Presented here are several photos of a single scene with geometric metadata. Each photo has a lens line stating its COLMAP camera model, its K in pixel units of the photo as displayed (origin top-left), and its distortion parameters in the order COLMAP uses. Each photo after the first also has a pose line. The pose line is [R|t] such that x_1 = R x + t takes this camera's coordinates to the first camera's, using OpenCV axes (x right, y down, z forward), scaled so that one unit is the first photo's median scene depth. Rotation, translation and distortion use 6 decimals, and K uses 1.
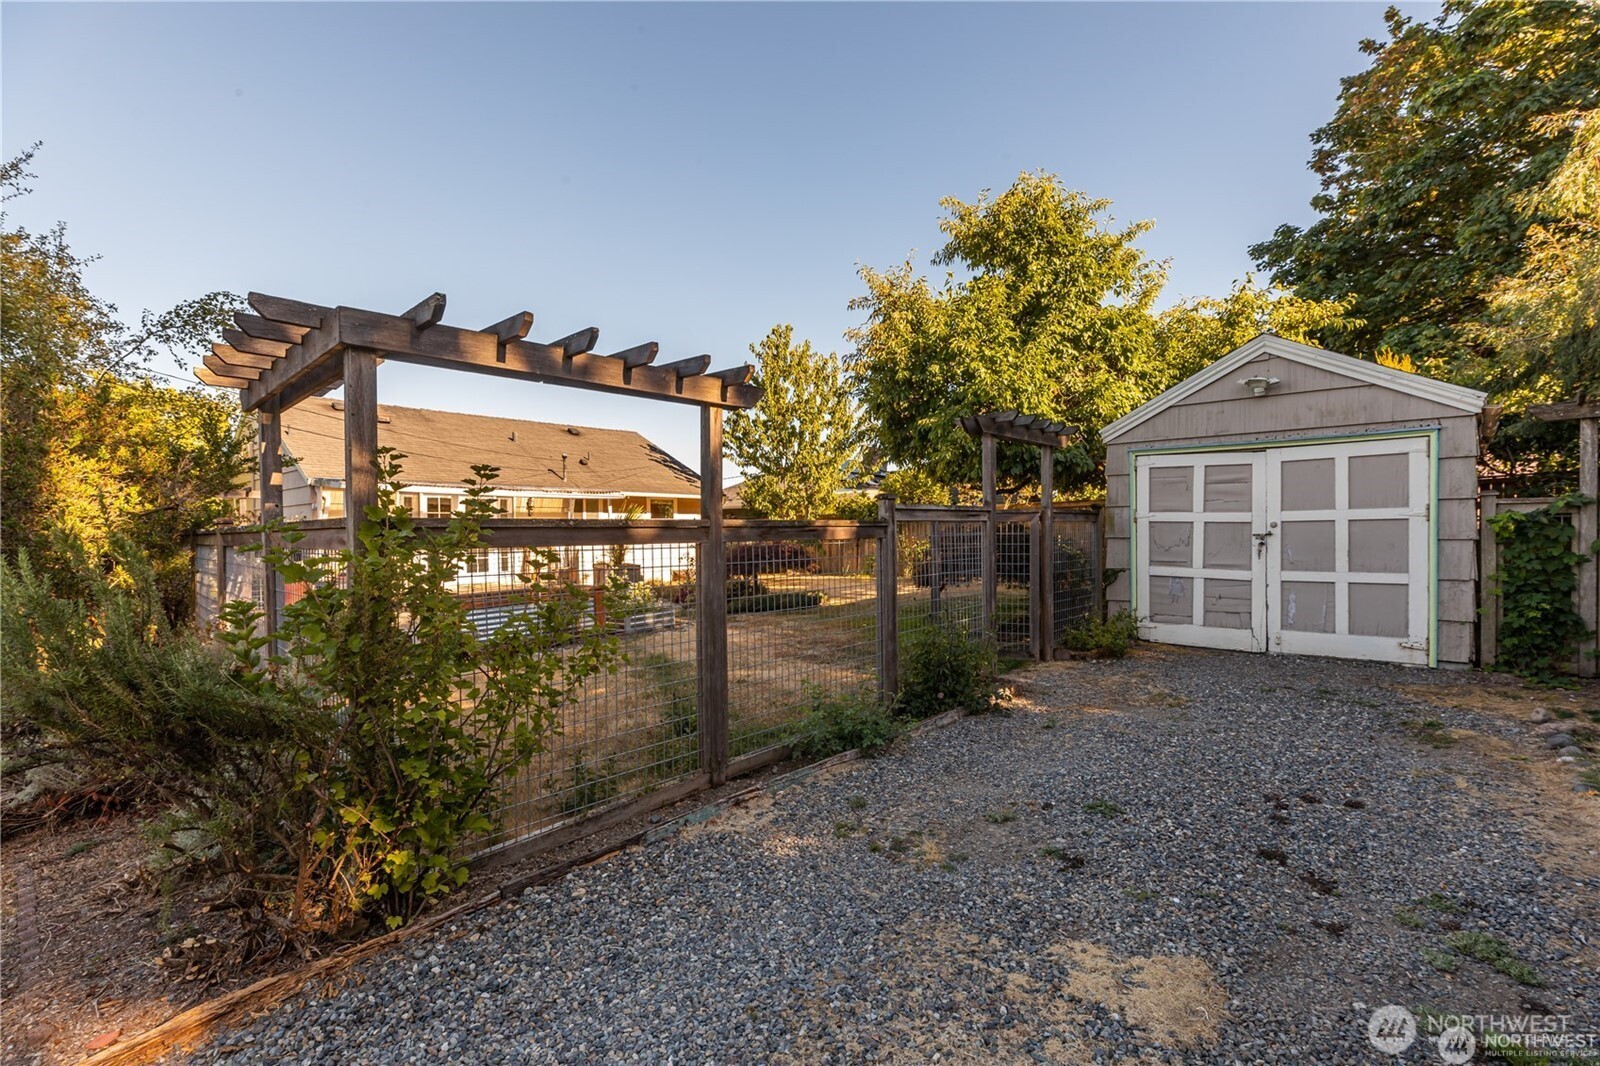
lens RADIAL K [[718.0, 0, 798.4], [0, 718.0, 540.9], [0, 0, 1]] dist [0.001948, 0.001016]
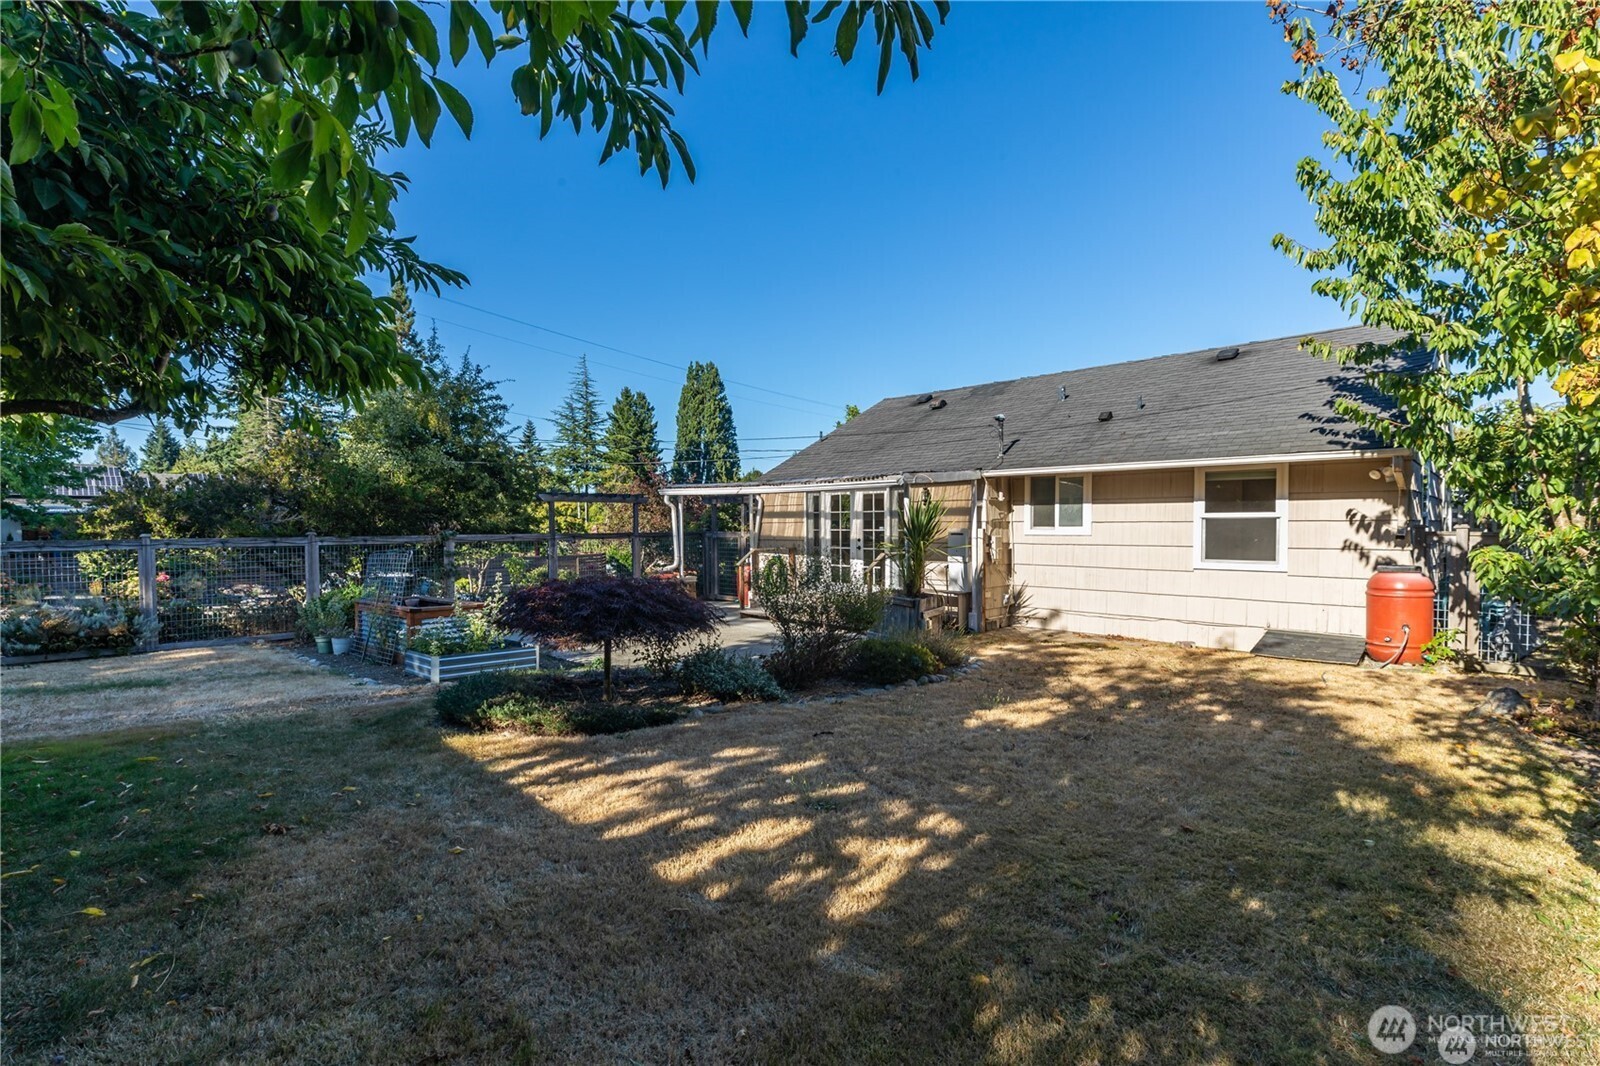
lens RADIAL K [[718.0, 0, 797.4], [0, 718.0, 534.4], [0, 0, 1]] dist [0.001948, 0.001016]
pose [[-0.023760, 0.023382, -0.999444, 0.293925], [-0.013198, 0.999632, 0.023700, -0.024590], [0.999631, 0.013754, -0.023443, 0.751004]]
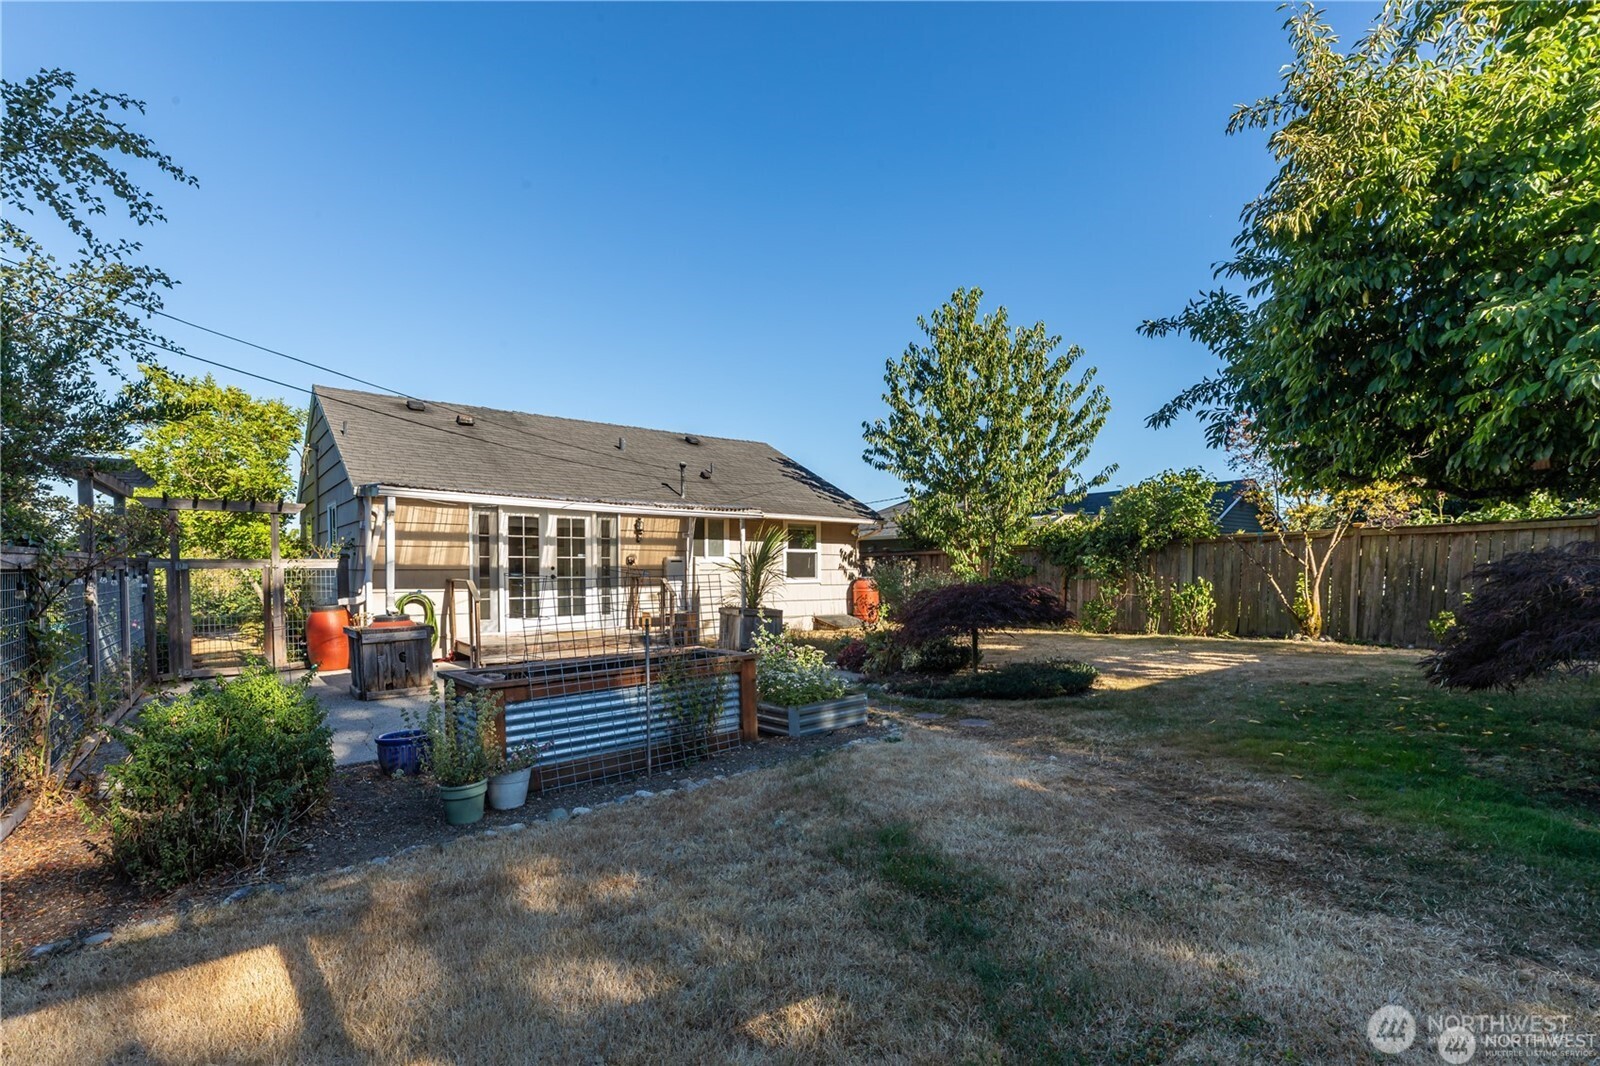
lens RADIAL K [[718.0, 0, 780.3], [0, 718.0, 600.3], [0, 0, 1]] dist [0.001948, 0.001016]
pose [[0.985406, 0.020252, -0.169010, -0.080658], [-0.015085, 0.999380, 0.031803, 0.000333], [0.169549, -0.028789, 0.985101, 0.230907]]
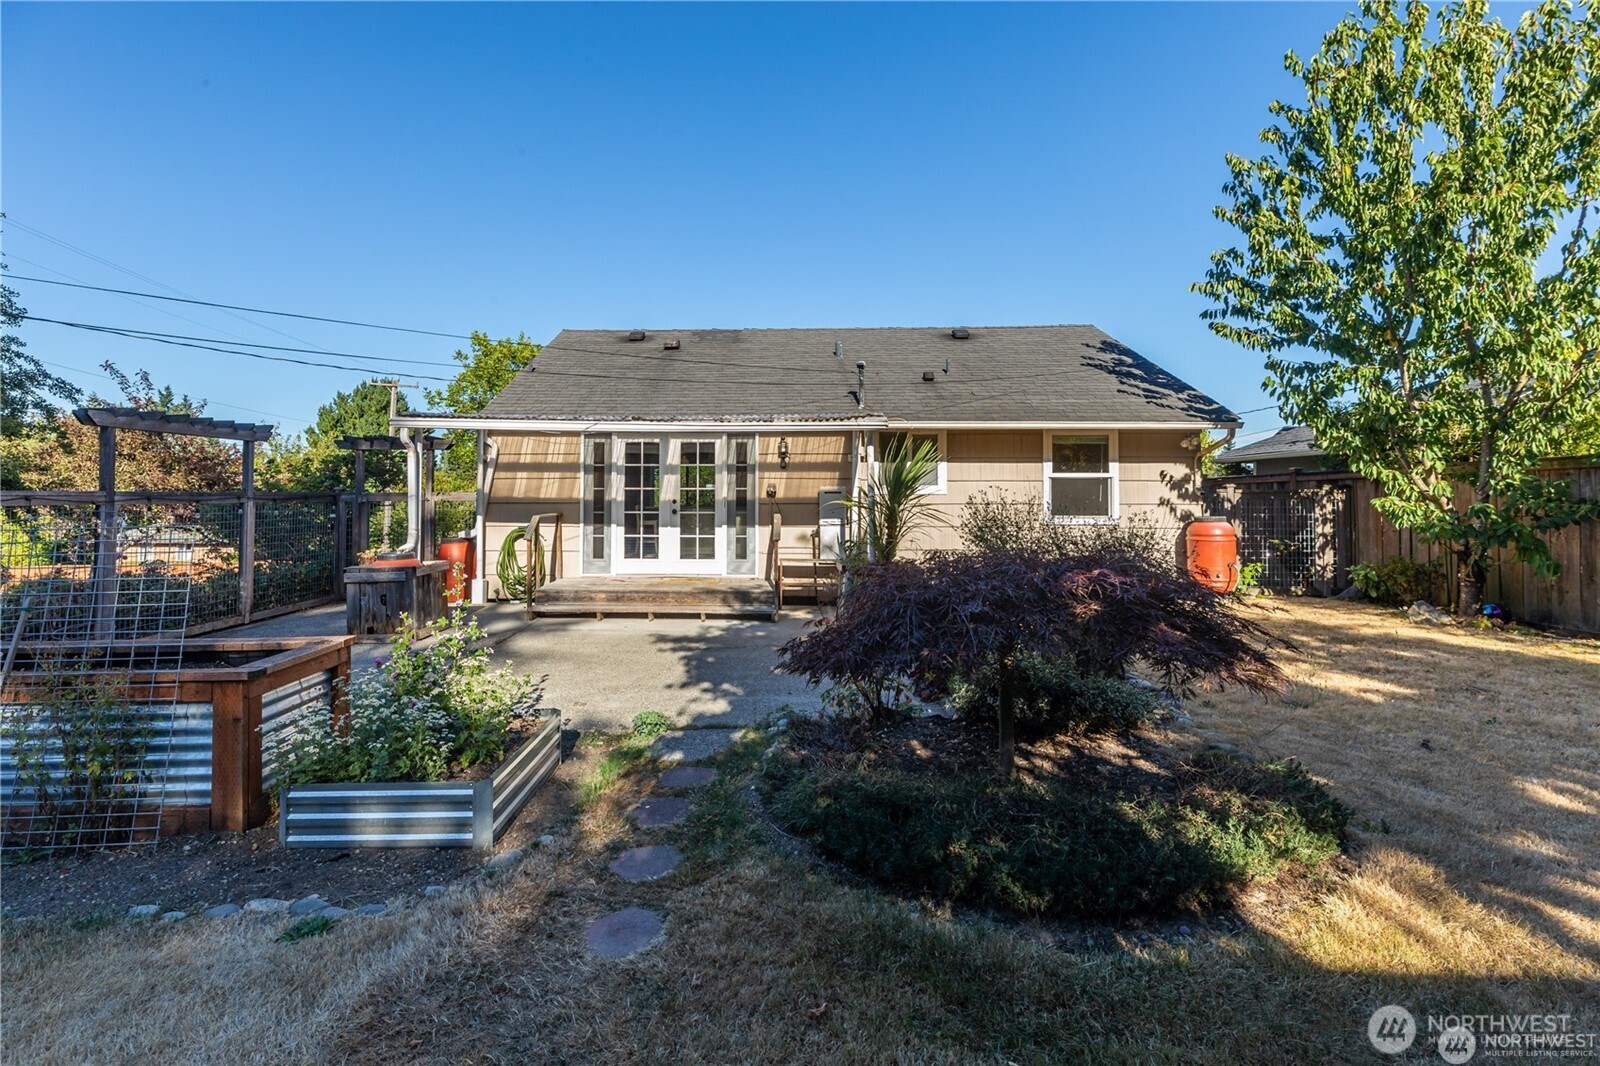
lens RADIAL K [[718.0, 0, 776.6], [0, 718.0, 496.3], [0, 0, 1]] dist [0.001948, 0.001016]
pose [[0.649868, 0.013584, -0.759925, 0.063951], [-0.020688, 0.999786, 0.000180, -0.009854], [0.759765, 0.015605, 0.650010, 0.515888]]
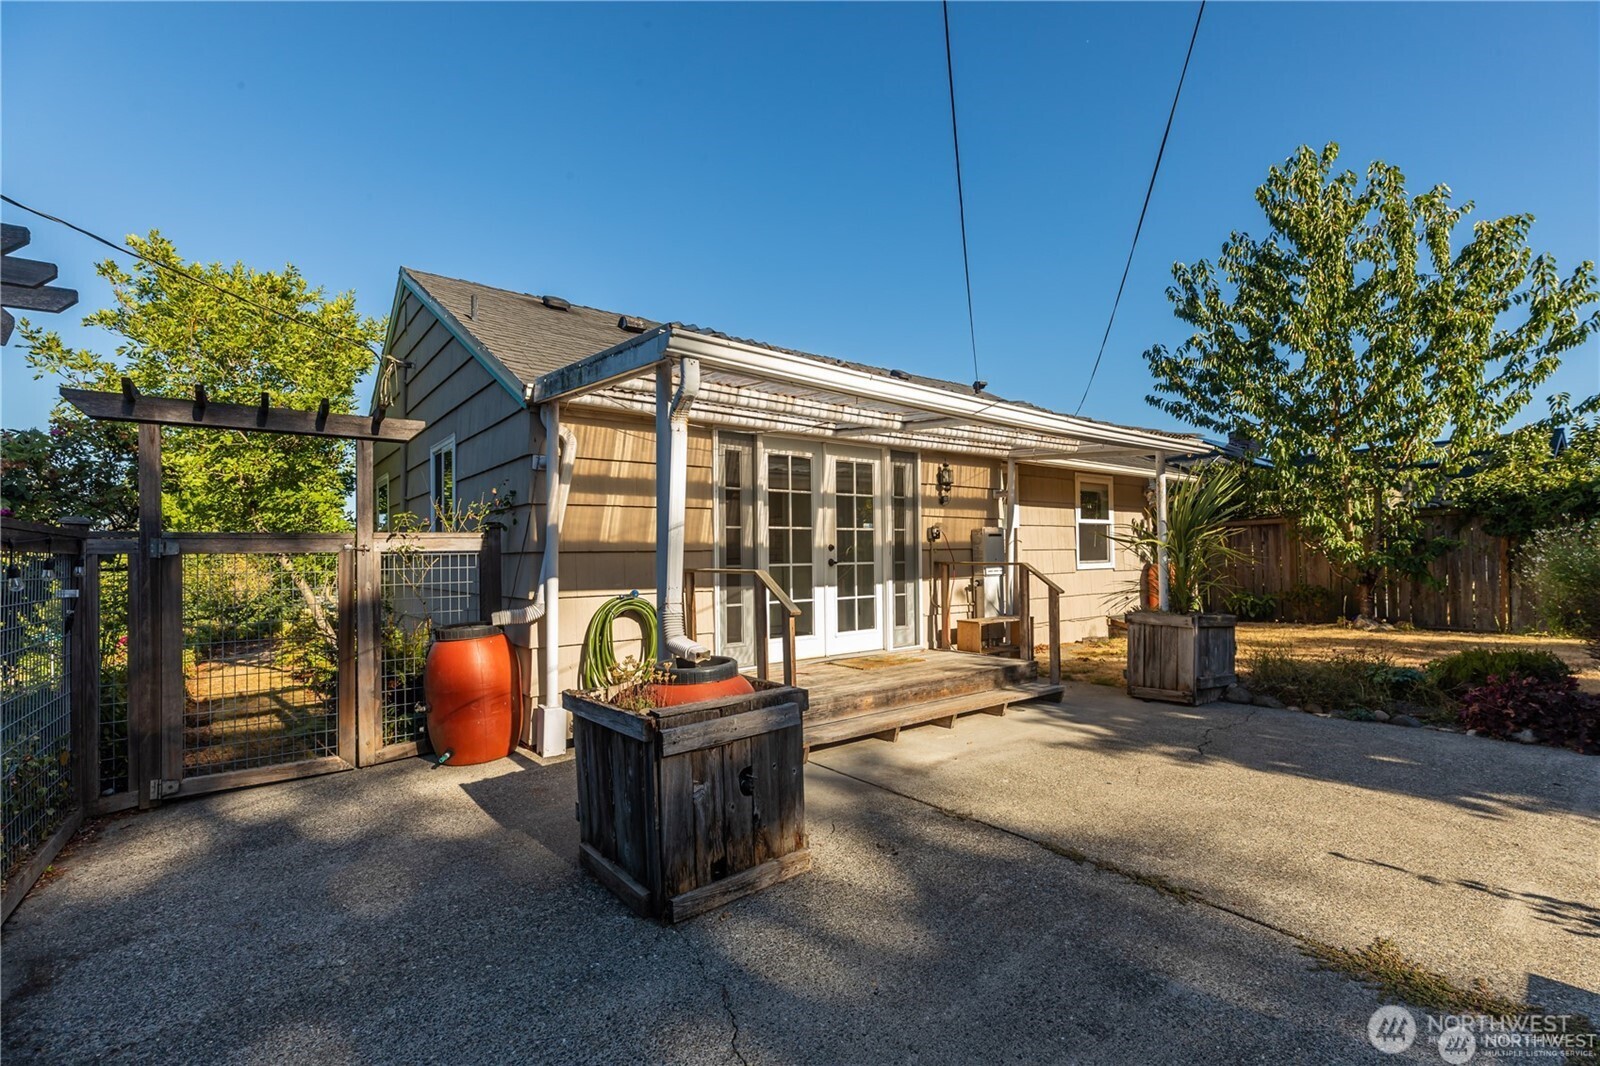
lens RADIAL K [[718.0, 0, 799.4], [0, 718.0, 537.8], [0, 0, 1]] dist [0.001948, 0.001016]
pose [[0.985673, -0.005181, -0.168587, -0.327941], [-0.001300, 0.999265, -0.038312, 0.003974], [0.168662, 0.037983, 0.984942, 0.451525]]
